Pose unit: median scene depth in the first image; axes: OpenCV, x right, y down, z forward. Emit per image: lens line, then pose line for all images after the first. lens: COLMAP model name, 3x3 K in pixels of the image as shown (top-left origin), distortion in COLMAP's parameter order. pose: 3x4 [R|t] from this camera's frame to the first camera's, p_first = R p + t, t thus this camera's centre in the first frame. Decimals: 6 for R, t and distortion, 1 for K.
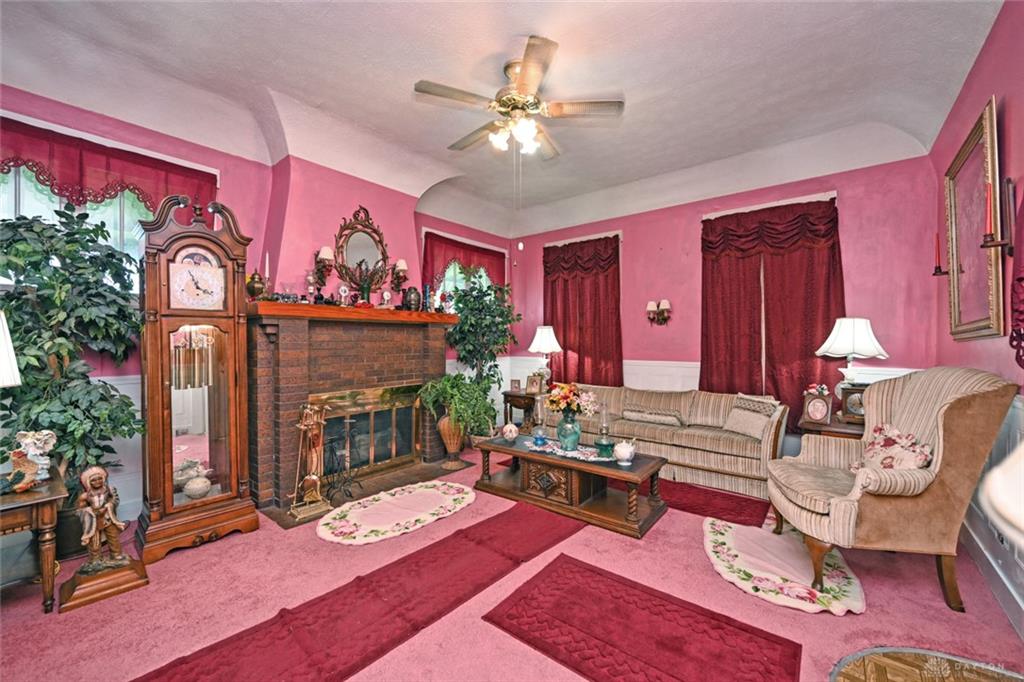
lens RADIAL K [[401.5, 0, 510.8], [0, 401.5, 344.9], [0, 0, 1]] dist [-0.000783, 0.000221]
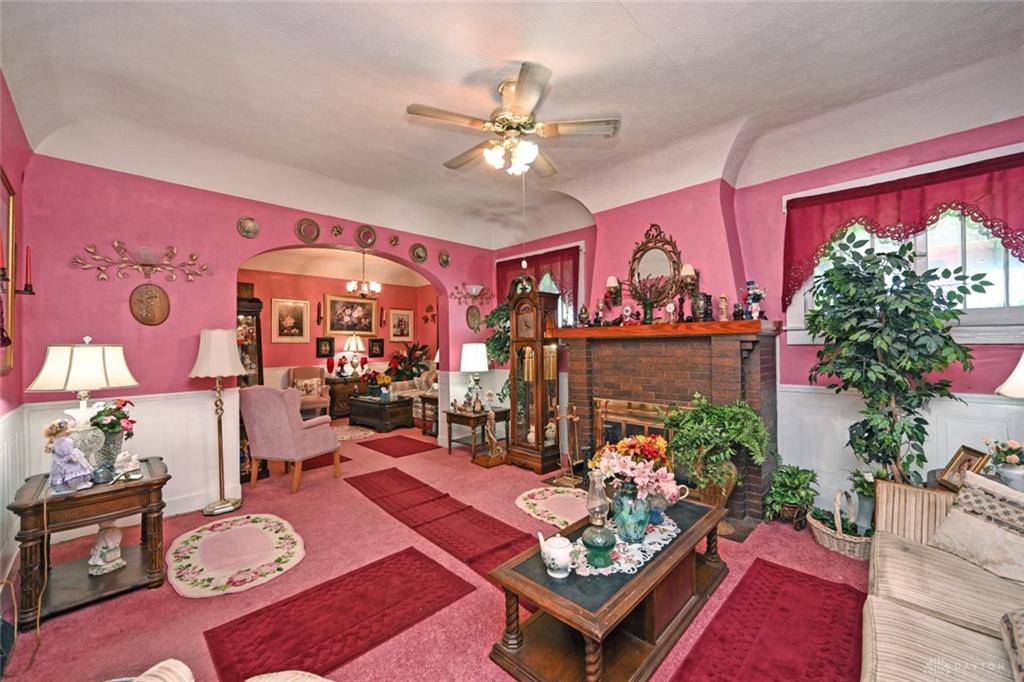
lens RADIAL K [[401.5, 0, 510.4], [0, 401.5, 341.3], [0, 0, 1]] dist [-0.000783, 0.000221]
pose [[-0.105557, -0.005083, -0.994400, 0.747370], [0.002752, 0.999982, -0.005404, -0.046140], [0.994409, -0.003307, -0.105541, 0.821141]]
